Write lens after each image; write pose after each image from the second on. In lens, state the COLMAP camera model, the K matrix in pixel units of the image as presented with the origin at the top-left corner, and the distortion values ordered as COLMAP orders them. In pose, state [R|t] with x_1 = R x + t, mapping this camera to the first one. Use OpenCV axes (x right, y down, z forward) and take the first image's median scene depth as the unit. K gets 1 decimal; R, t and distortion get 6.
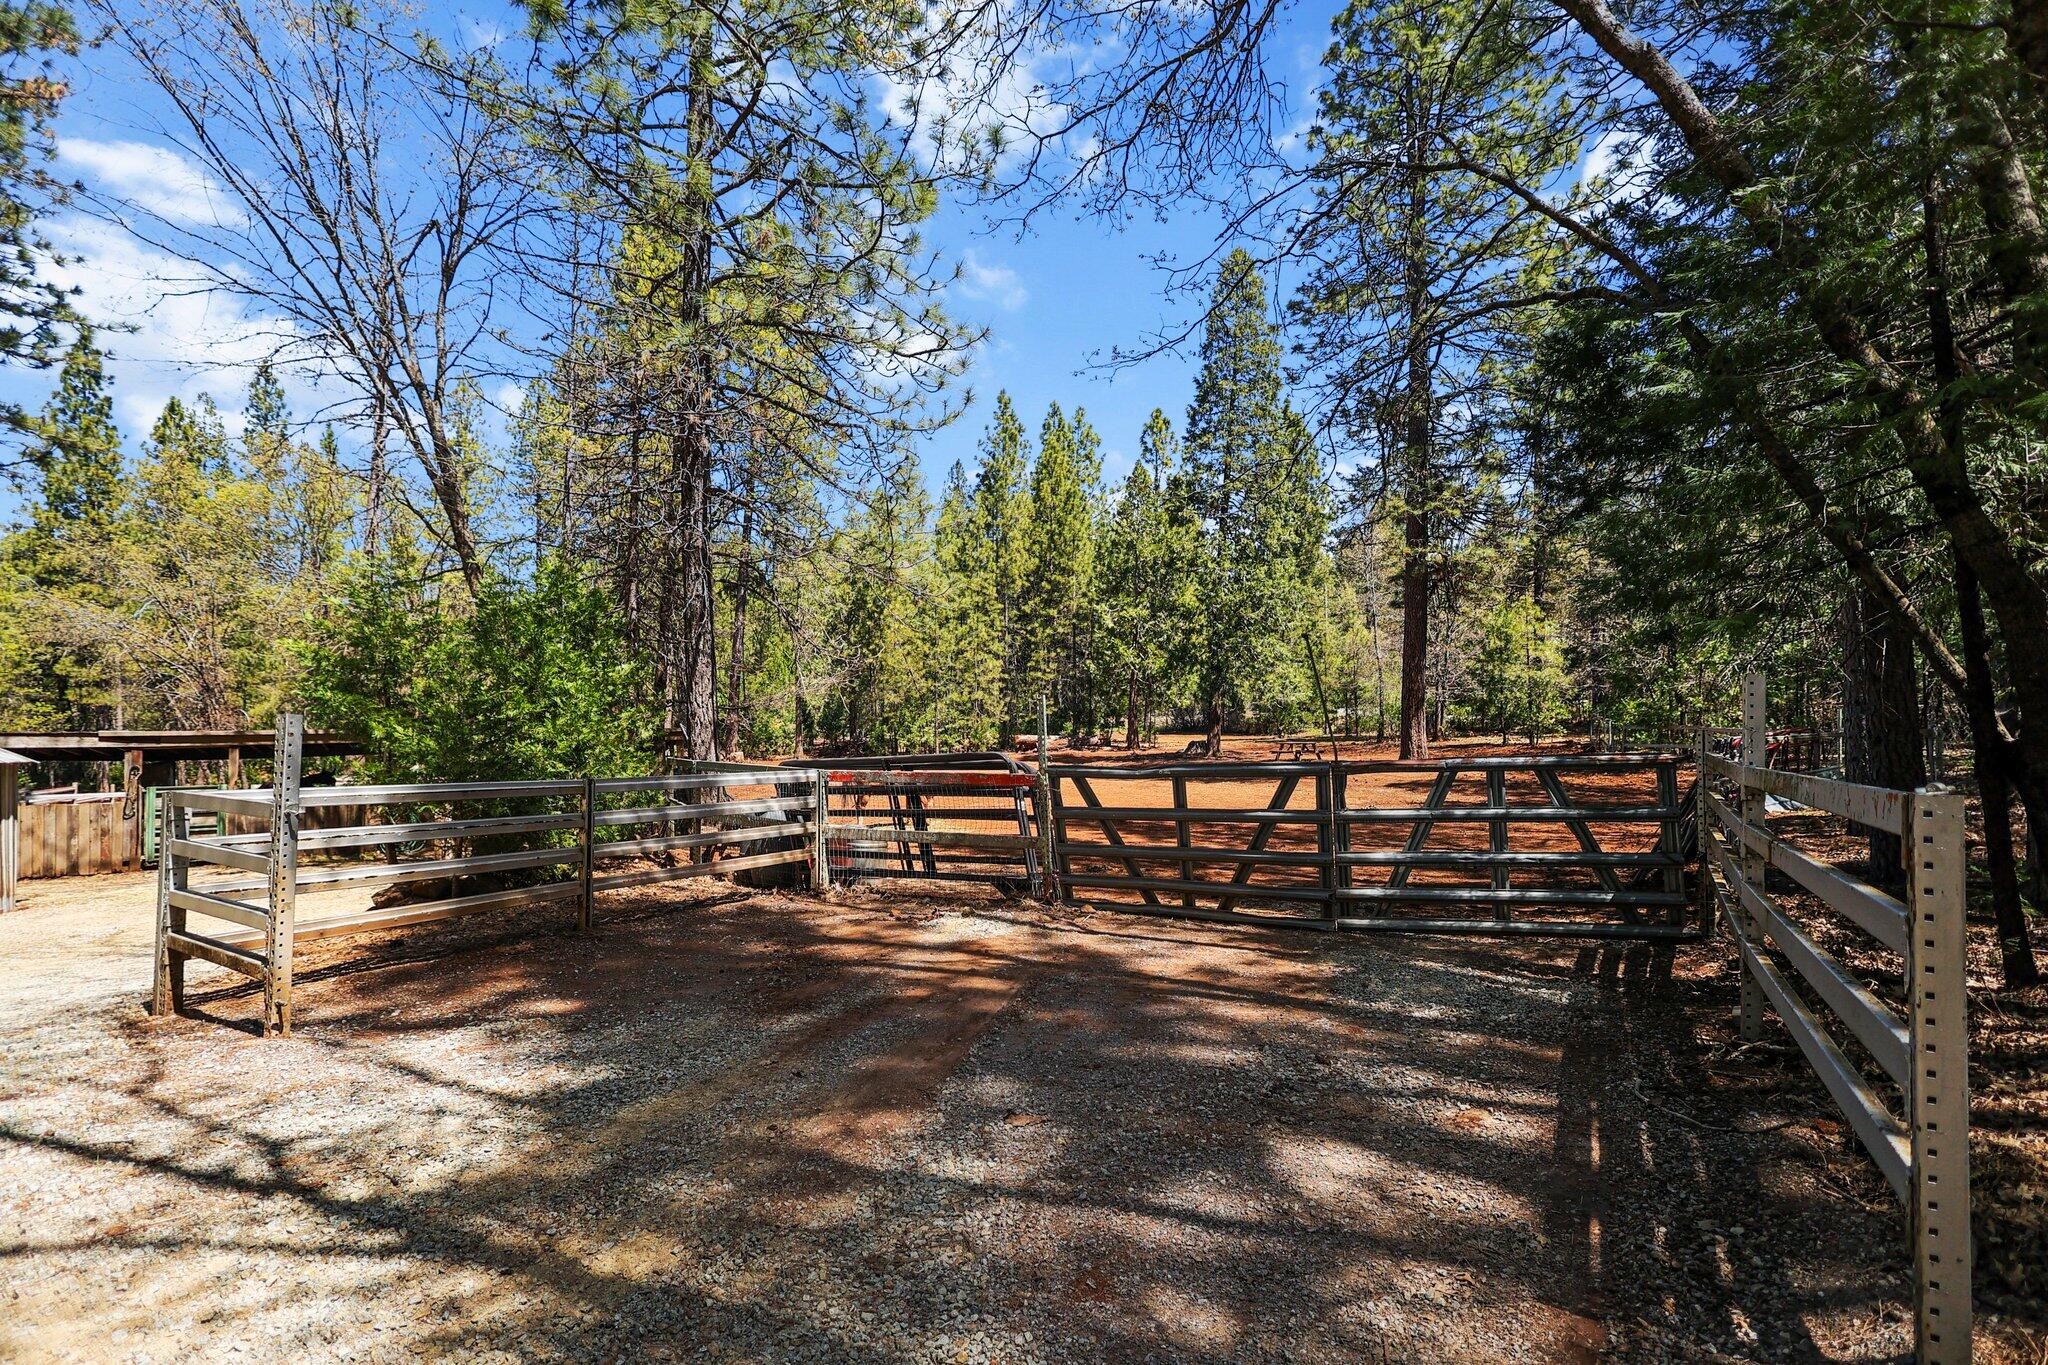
lens RADIAL K [[950.7, 0, 1024.0], [0, 950.7, 682.5], [0, 0, 1]] dist [0.000004, -0.000006]
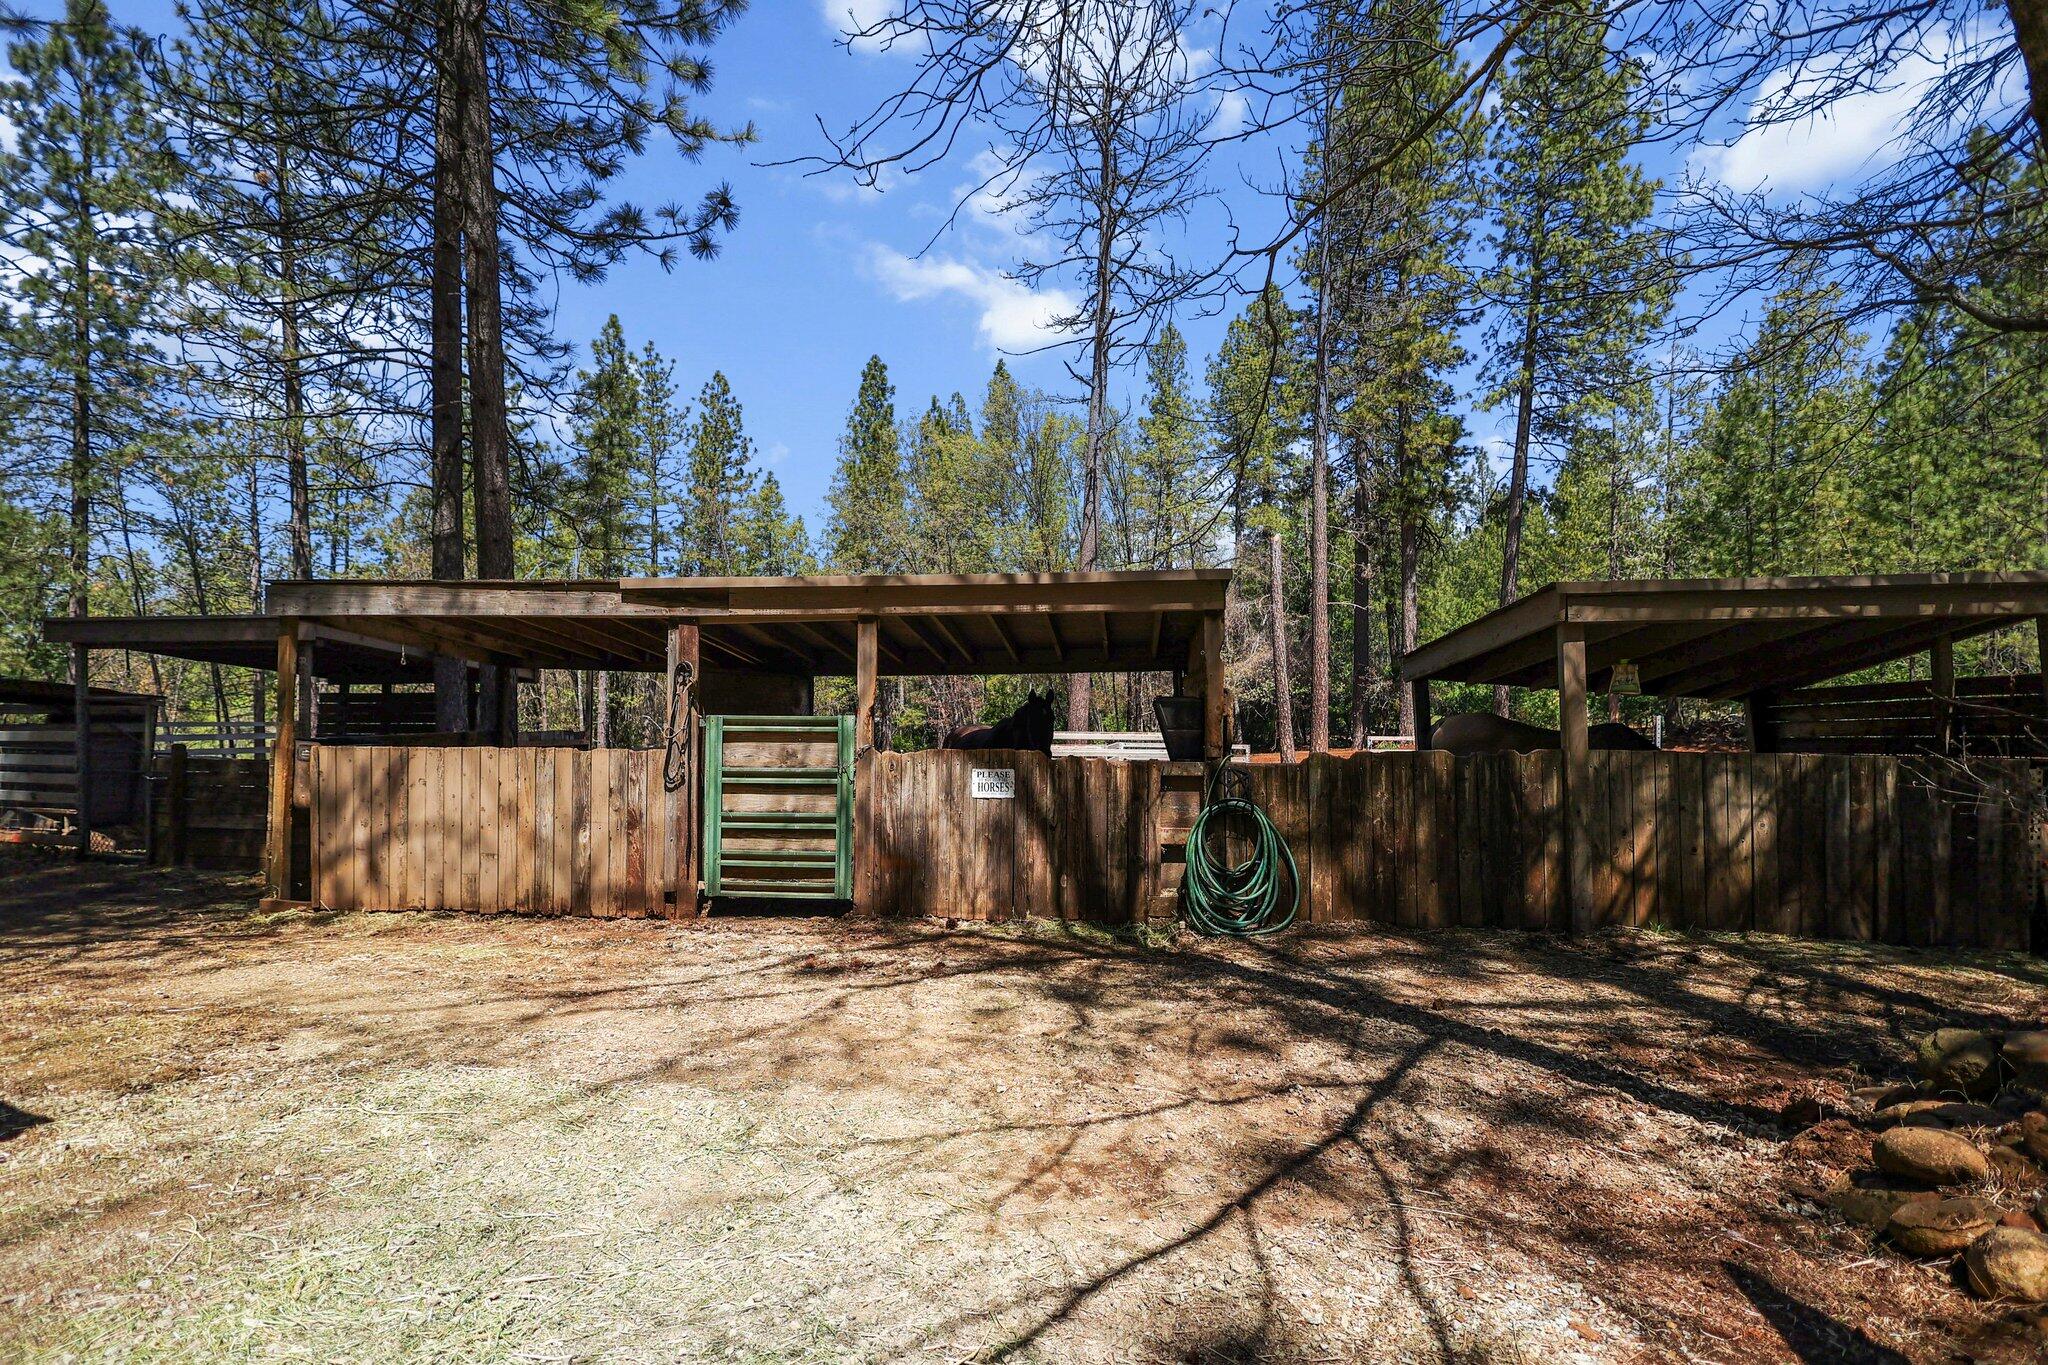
lens RADIAL K [[950.7, 0, 1024.0], [0, 950.7, 682.5], [0, 0, 1]] dist [0.000004, -0.000006]
pose [[0.787268, -0.014915, -0.616431, -0.579220], [0.013967, 0.999882, -0.006356, 0.103754], [0.616453, -0.003605, 0.787383, 0.785573]]
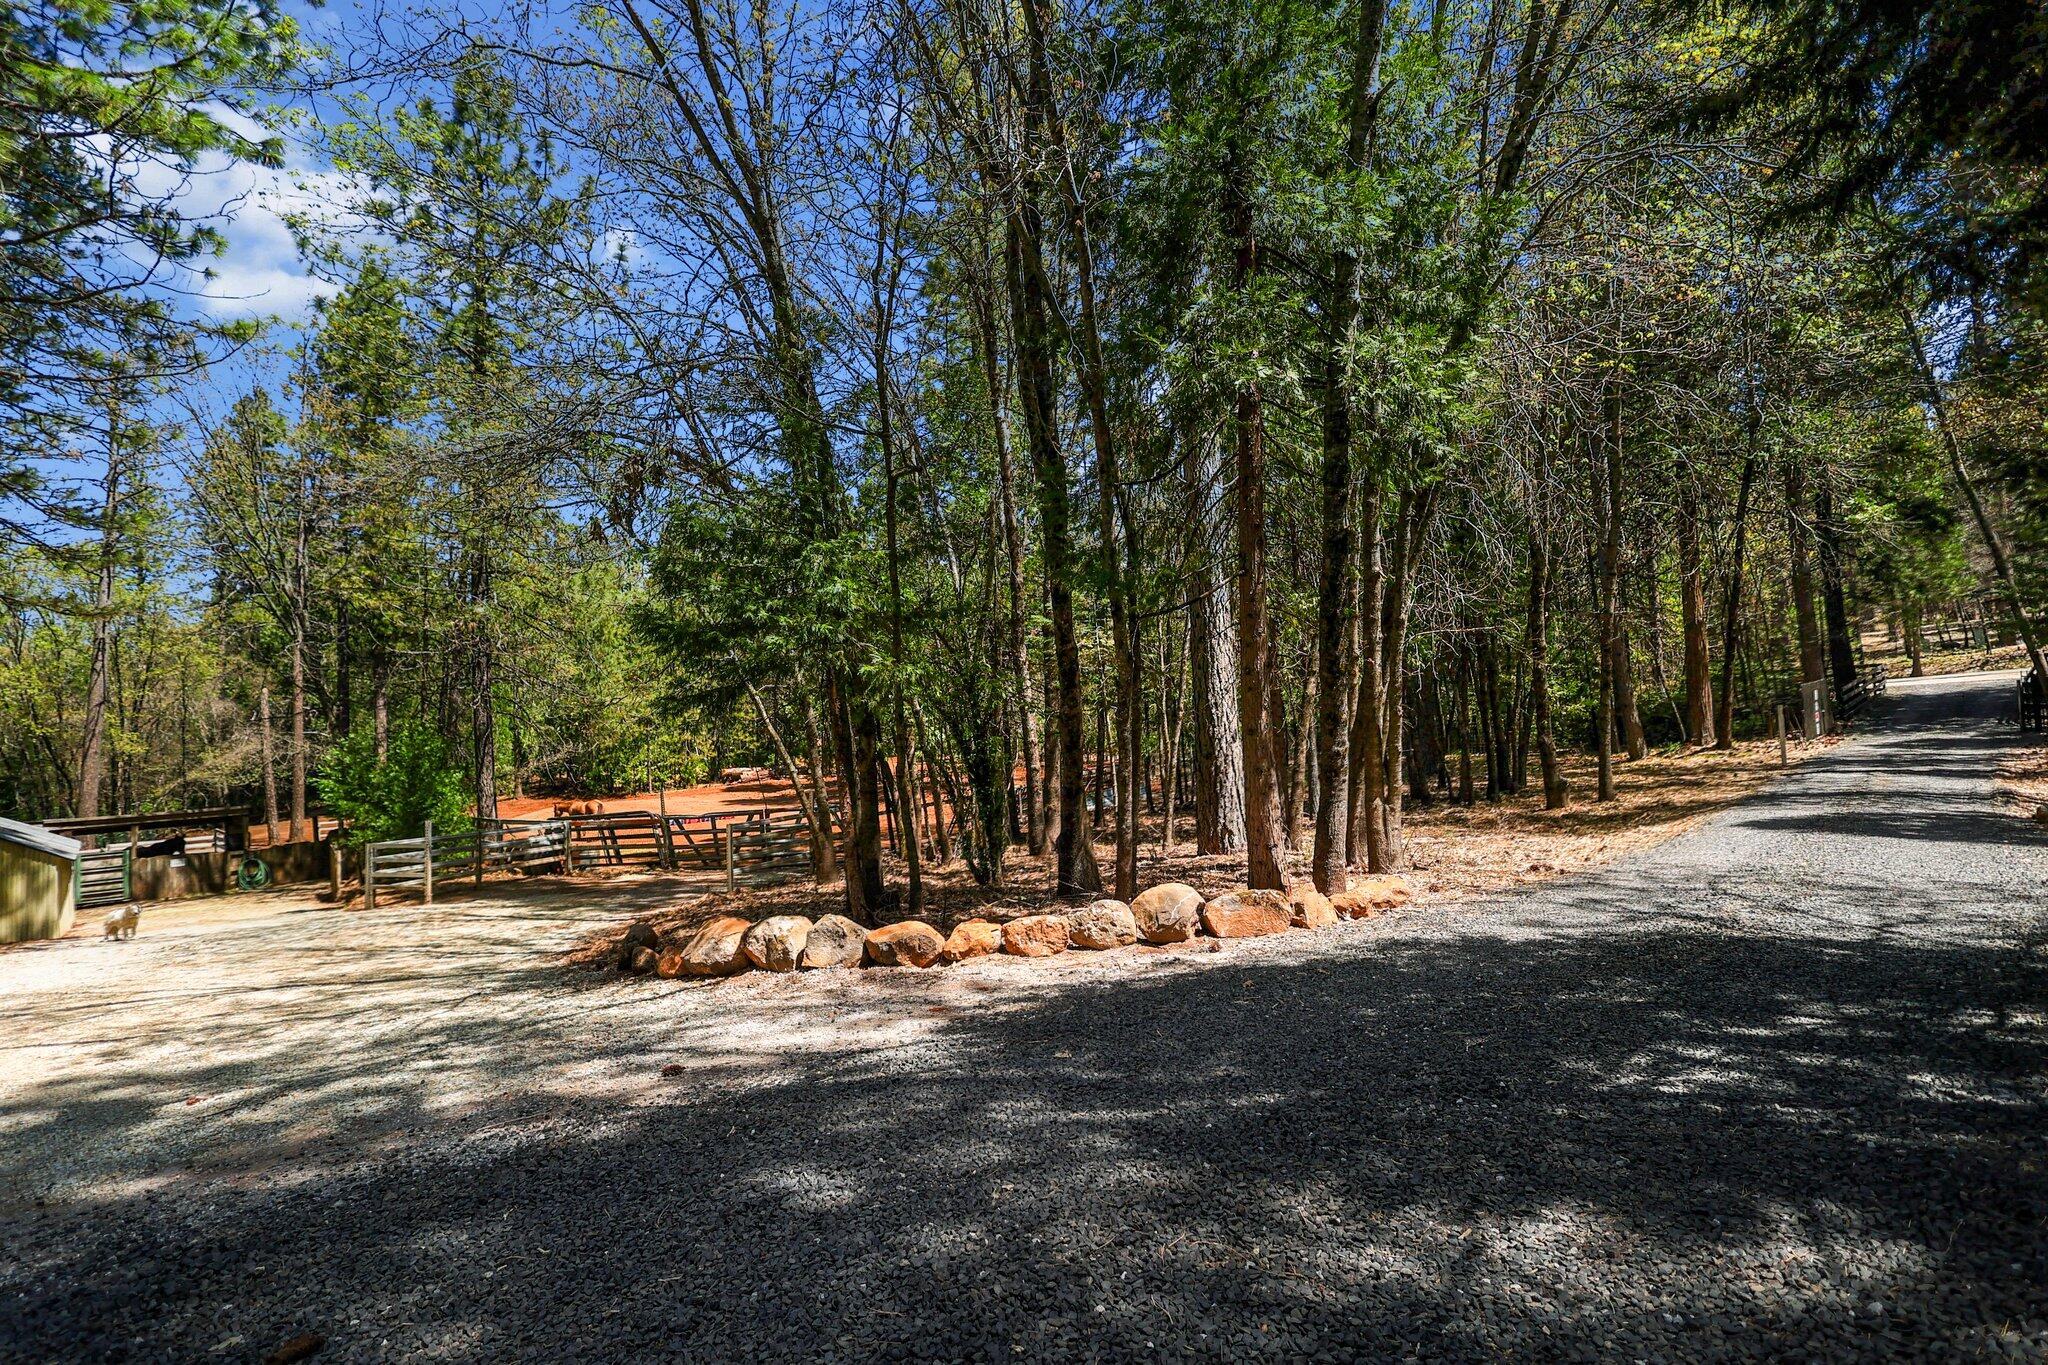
lens RADIAL K [[950.7, 0, 1024.0], [0, 950.7, 682.5], [0, 0, 1]] dist [0.000004, -0.000006]
pose [[0.962839, -0.020655, 0.269283, 0.144783], [0.024549, 0.999637, -0.011098, -0.116246], [-0.268956, 0.017296, 0.962997, -0.925034]]
